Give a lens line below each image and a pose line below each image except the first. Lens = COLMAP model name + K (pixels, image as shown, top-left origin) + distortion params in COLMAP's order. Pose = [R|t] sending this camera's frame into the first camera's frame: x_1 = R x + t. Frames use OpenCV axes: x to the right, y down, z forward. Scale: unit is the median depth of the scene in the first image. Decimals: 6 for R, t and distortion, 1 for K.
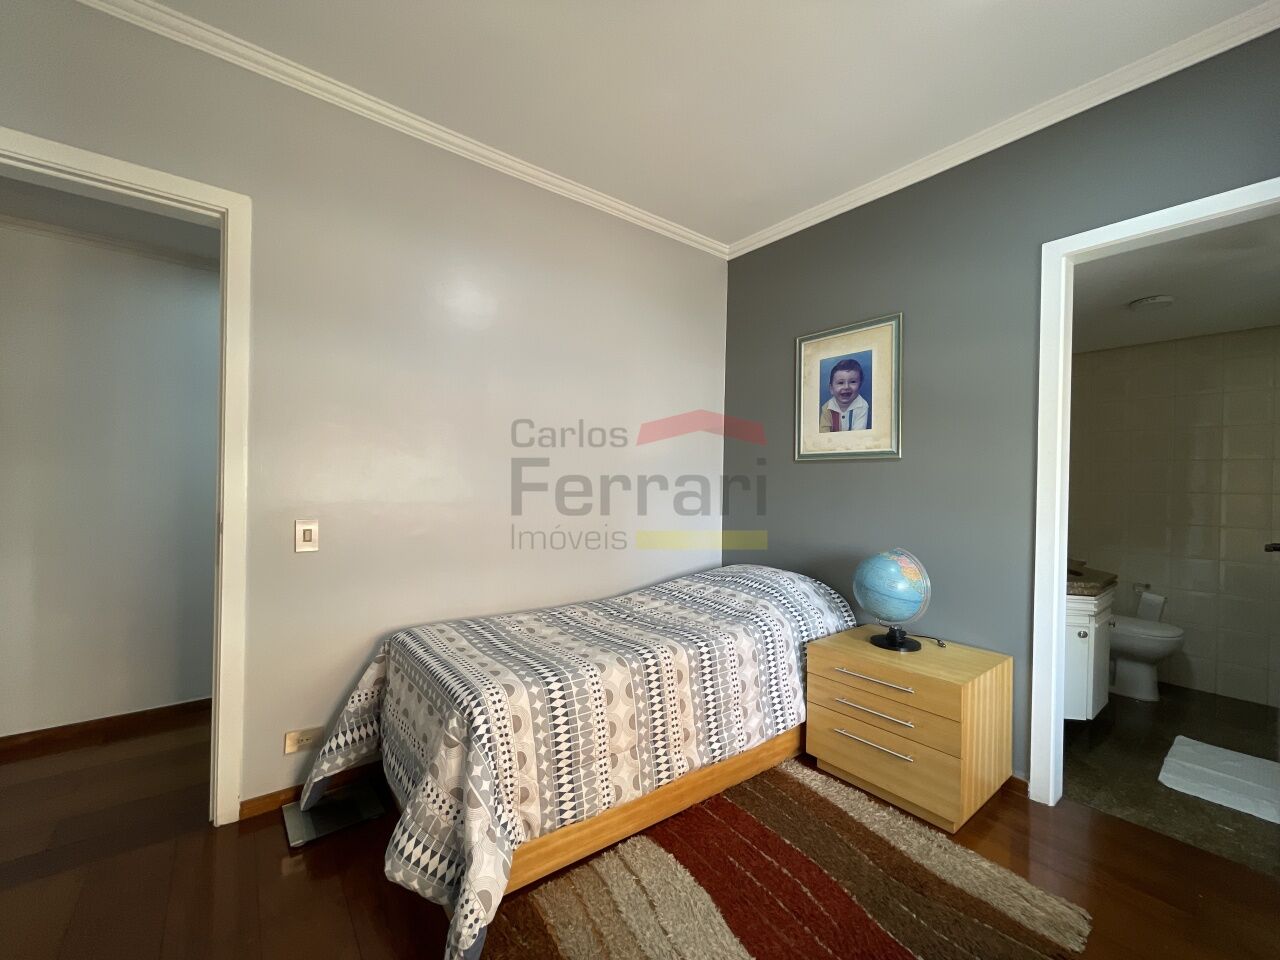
lens RADIAL K [[517.8, 0, 638.6], [0, 517.8, 479.8], [0, 0, 1]] dist [0.000989, 0.000091]
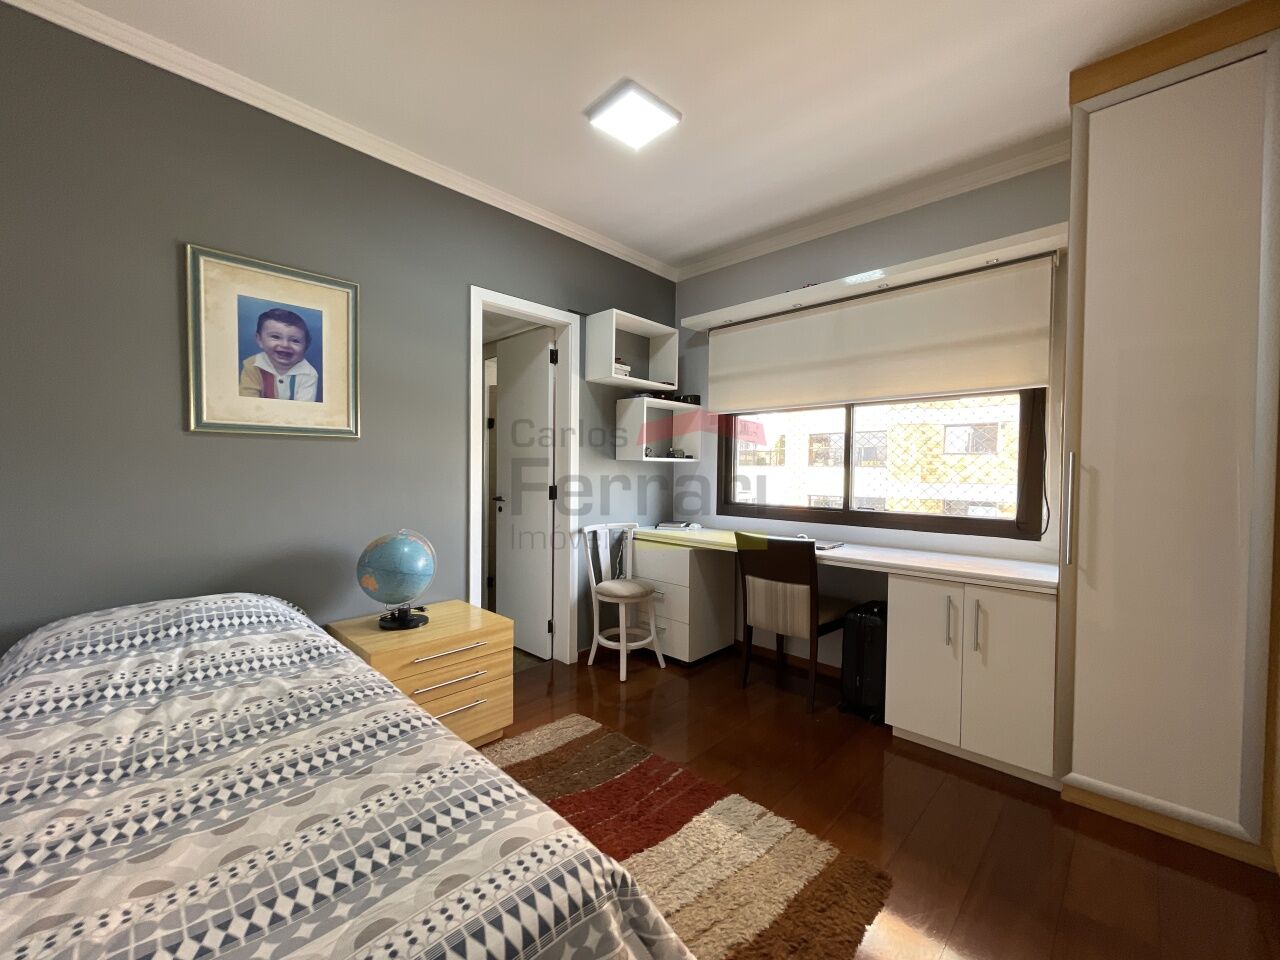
lens RADIAL K [[517.8, 0, 639.3], [0, 517.8, 483.8], [0, 0, 1]] dist [0.000989, 0.000091]
pose [[-0.133709, -0.053258, 0.989589, -0.489888], [-0.018831, 0.998511, 0.051194, -0.015964], [-0.990842, -0.011790, -0.134513, 0.580687]]
